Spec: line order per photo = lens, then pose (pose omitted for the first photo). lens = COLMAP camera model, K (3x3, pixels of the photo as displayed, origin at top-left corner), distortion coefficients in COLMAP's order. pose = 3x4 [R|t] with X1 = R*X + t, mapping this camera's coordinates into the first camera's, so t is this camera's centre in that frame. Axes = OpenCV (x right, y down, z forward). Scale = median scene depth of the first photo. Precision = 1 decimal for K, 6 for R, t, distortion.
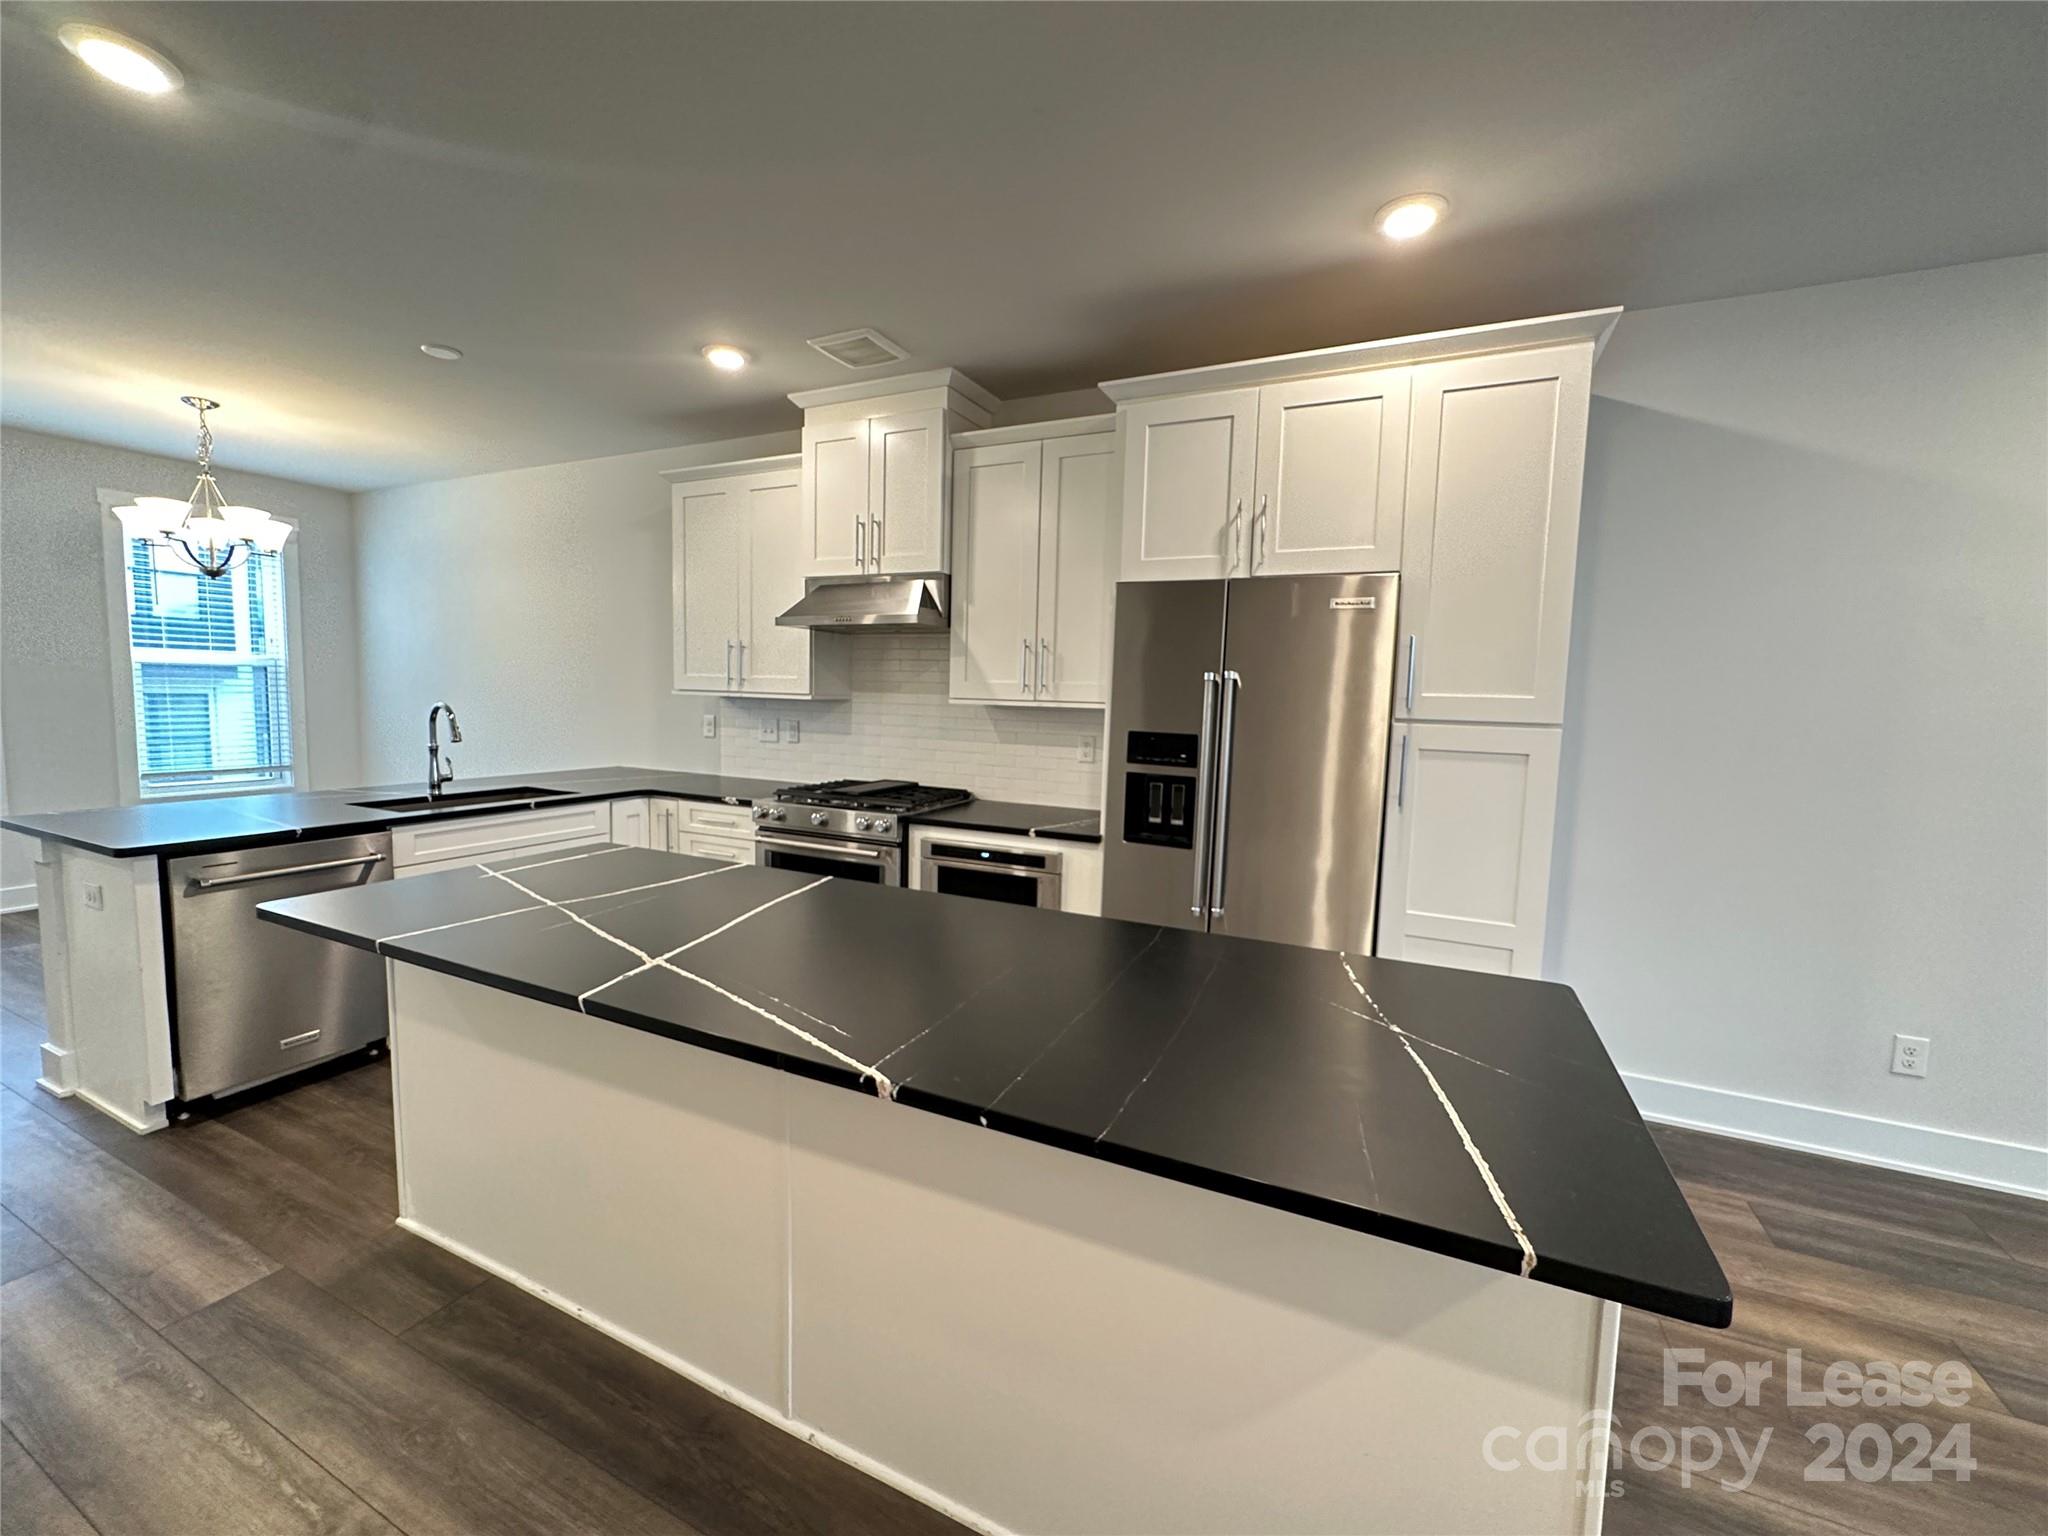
lens RADIAL K [[819.8, 0, 1033.7], [0, 819.8, 764.7], [0, 0, 1]] dist [-0.005257, 0.000864]
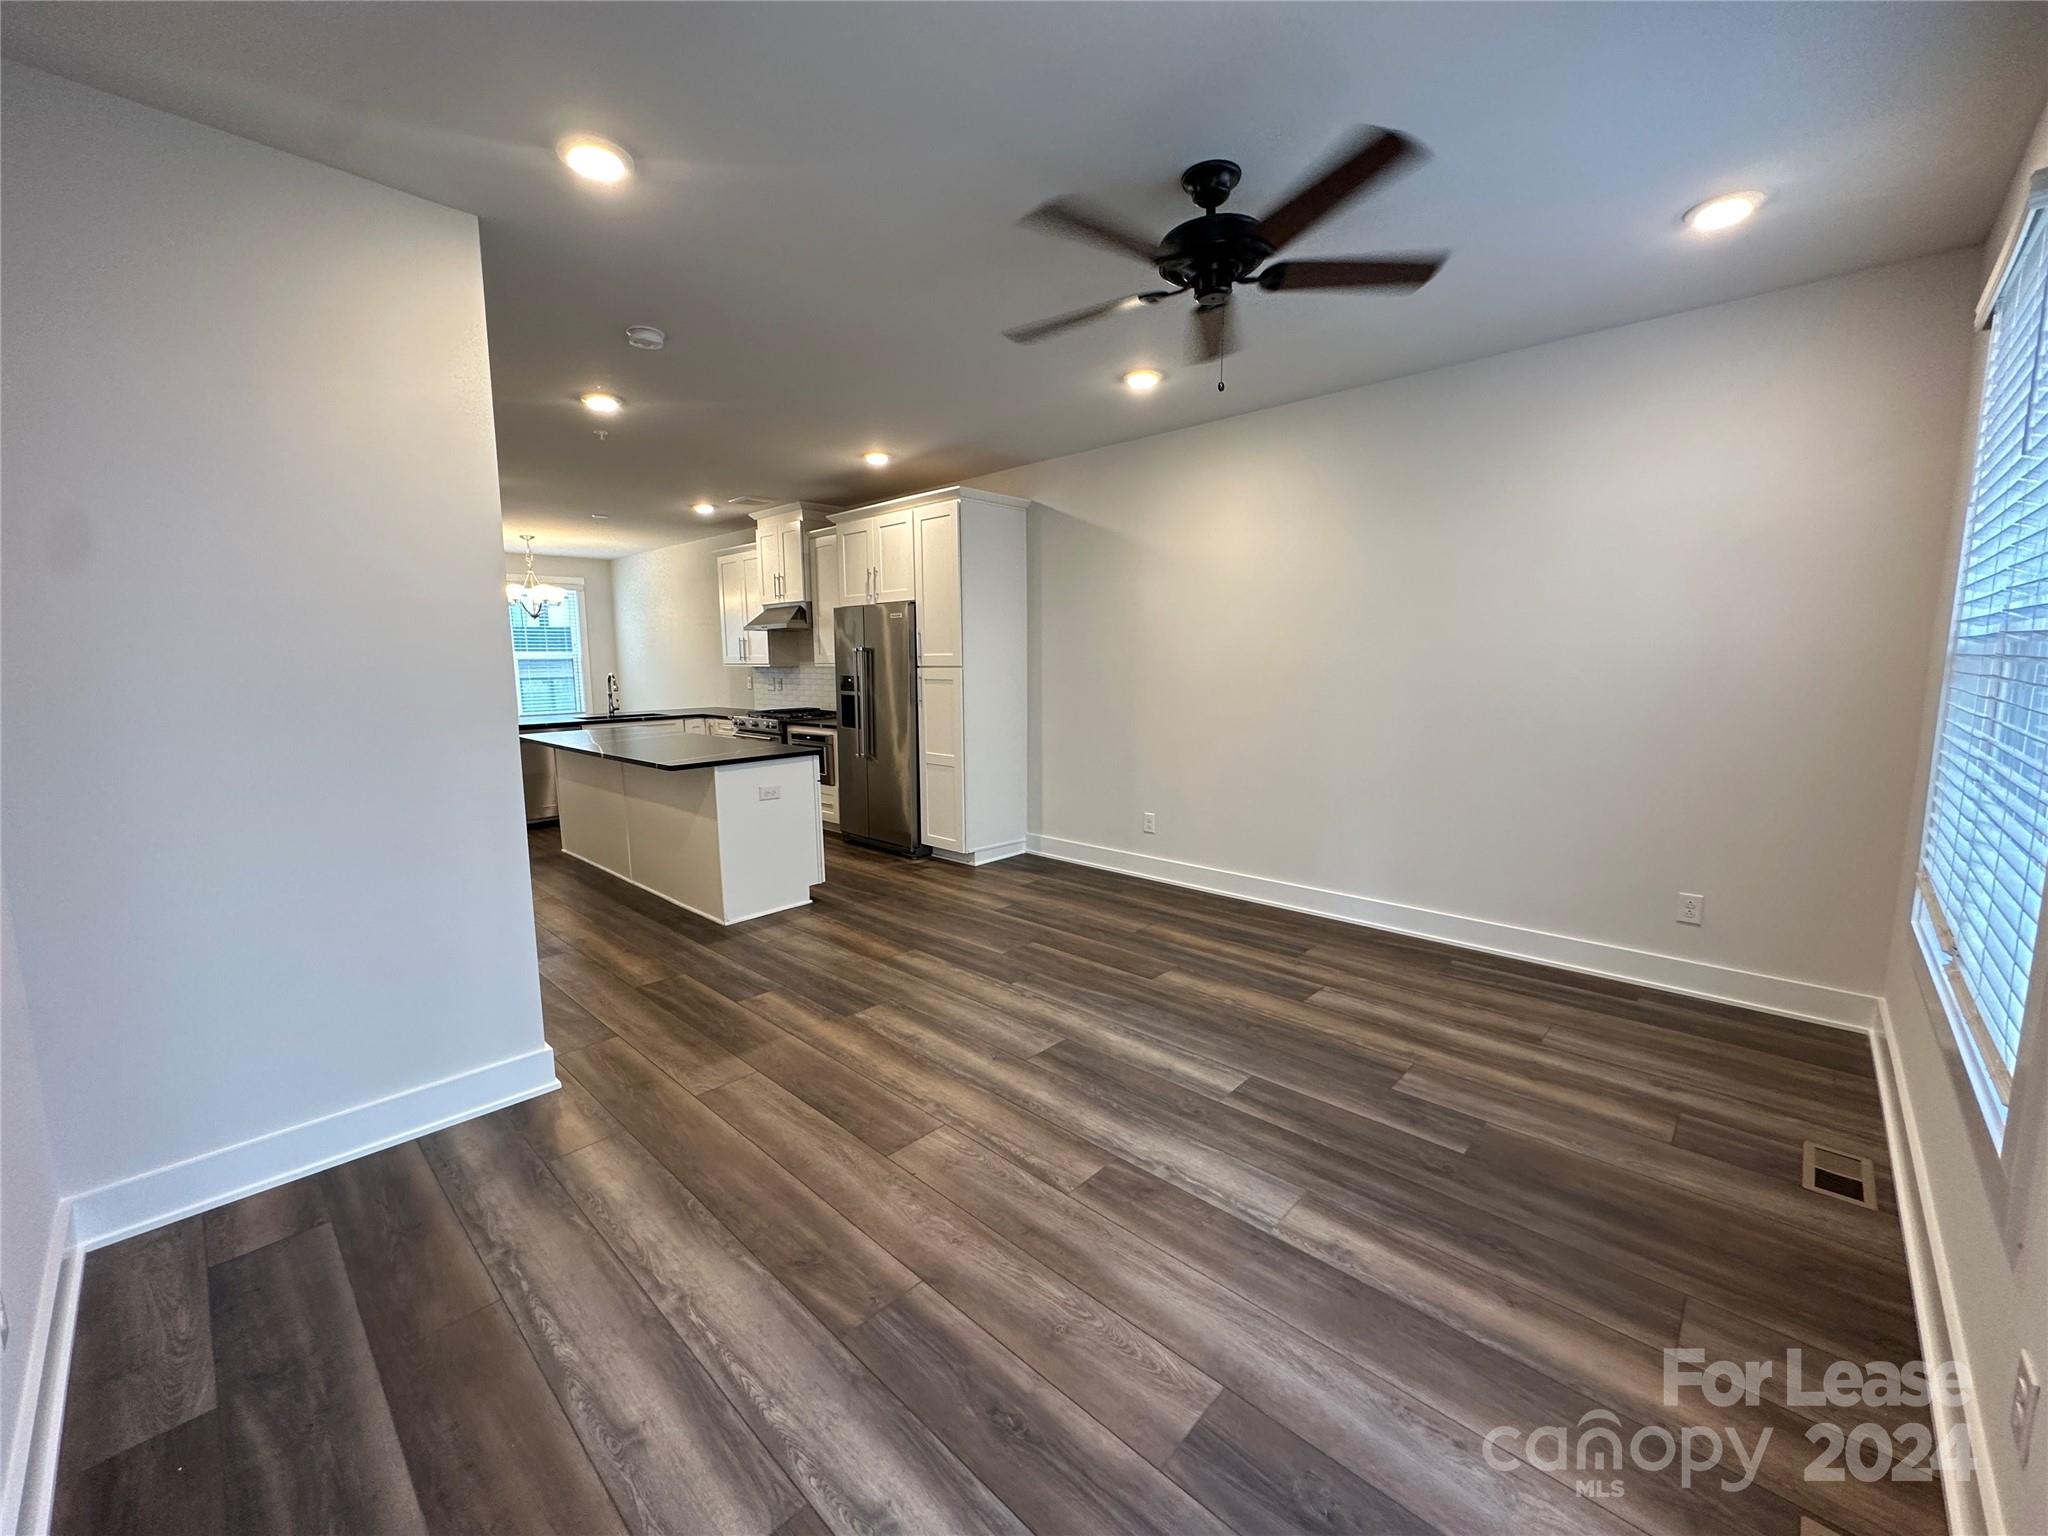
lens RADIAL K [[819.8, 0, 1028.8], [0, 819.8, 775.3], [0, 0, 1]] dist [-0.005257, 0.000864]
pose [[0.950668, 0.009855, -0.310053, 1.071906], [0.005599, 0.998787, 0.048914, 0.100973], [0.310159, -0.048237, 0.949460, -0.785648]]
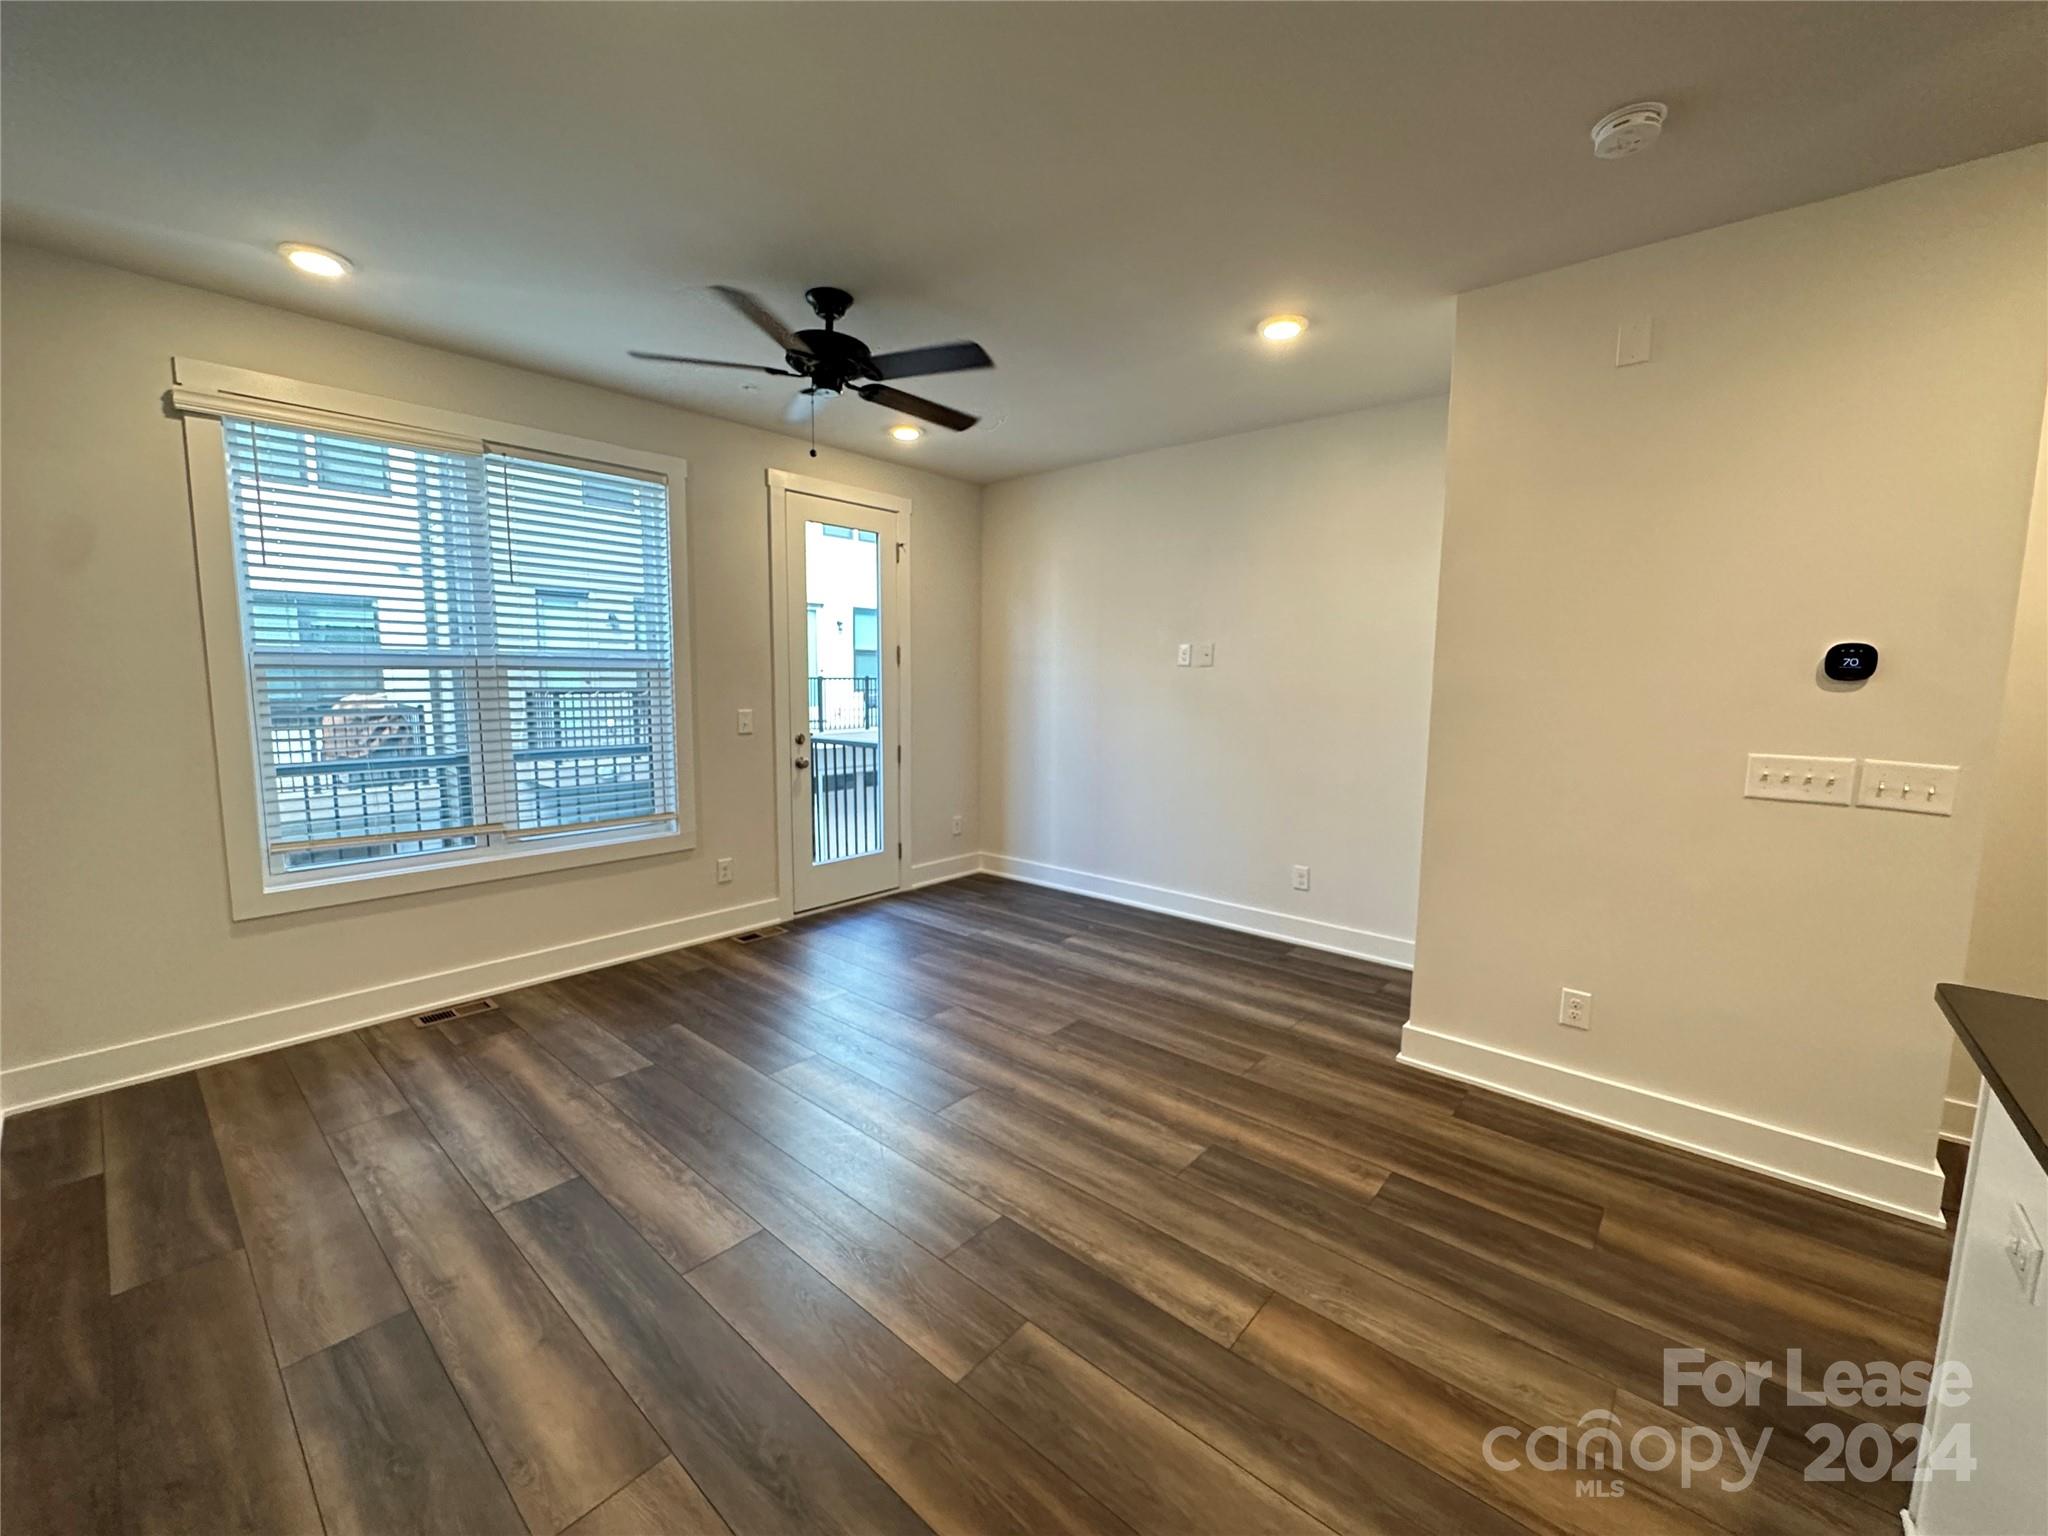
lens RADIAL K [[819.8, 0, 1033.1], [0, 819.8, 767.1], [0, 0, 1]] dist [-0.005257, 0.000864]
pose [[-0.963764, -0.064098, 0.258942, 0.551369], [-0.009815, 0.978566, 0.205699, -0.059421], [-0.266577, 0.195703, -0.943736, 0.749924]]
